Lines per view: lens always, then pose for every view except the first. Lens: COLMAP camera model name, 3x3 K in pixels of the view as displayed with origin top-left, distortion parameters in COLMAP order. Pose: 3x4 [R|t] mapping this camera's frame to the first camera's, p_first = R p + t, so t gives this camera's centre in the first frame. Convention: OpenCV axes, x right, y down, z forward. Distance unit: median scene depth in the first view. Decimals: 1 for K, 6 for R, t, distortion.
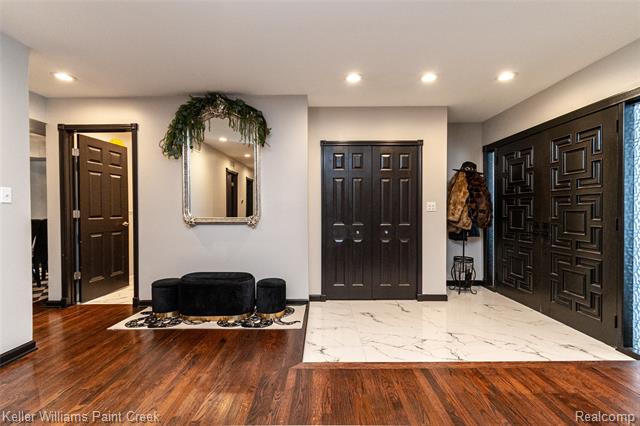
lens RADIAL K [[289.8, 0, 328.7], [0, 289.8, 216.1], [0, 0, 1]] dist [0.001370, -0.000129]
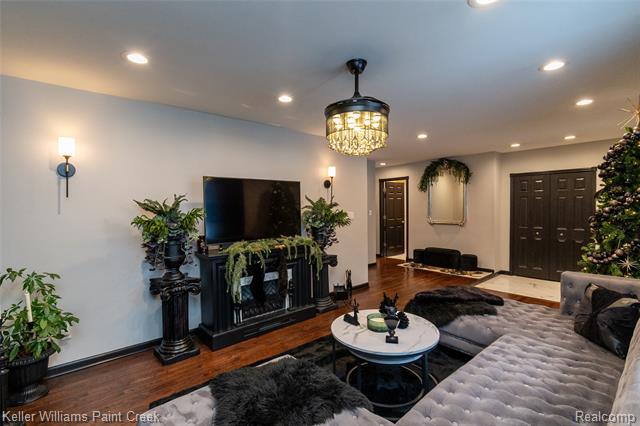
lens RADIAL K [[302.2, 0, 320.0], [0, 302.2, 213.0], [0, 0, 1]] dist [0.014573, -0.011316]
pose [[0.644886, 0.009313, -0.764222, 0.644992], [-0.006797, 0.999956, 0.006450, -0.056048], [0.764249, 0.001035, 0.644921, -0.965268]]
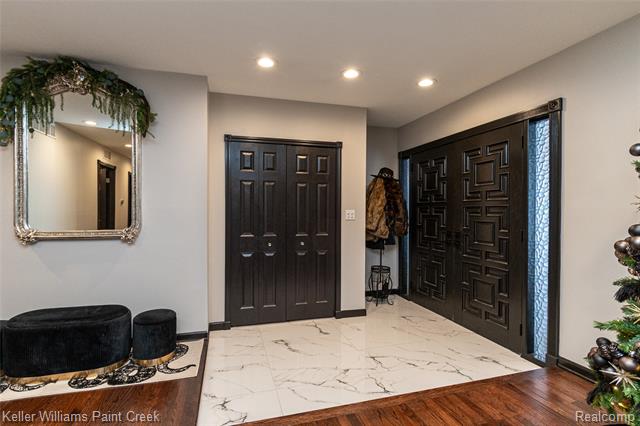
lens RADIAL K [[302.2, 0, 320.0], [0, 302.2, 213.0], [0, 0, 1]] dist [0.014573, -0.011316]
pose [[0.963044, 0.003636, 0.269321, 0.002430], [-0.001337, 0.999961, -0.008717, -0.033633], [-0.269342, 0.008035, 0.963011, 0.110652]]
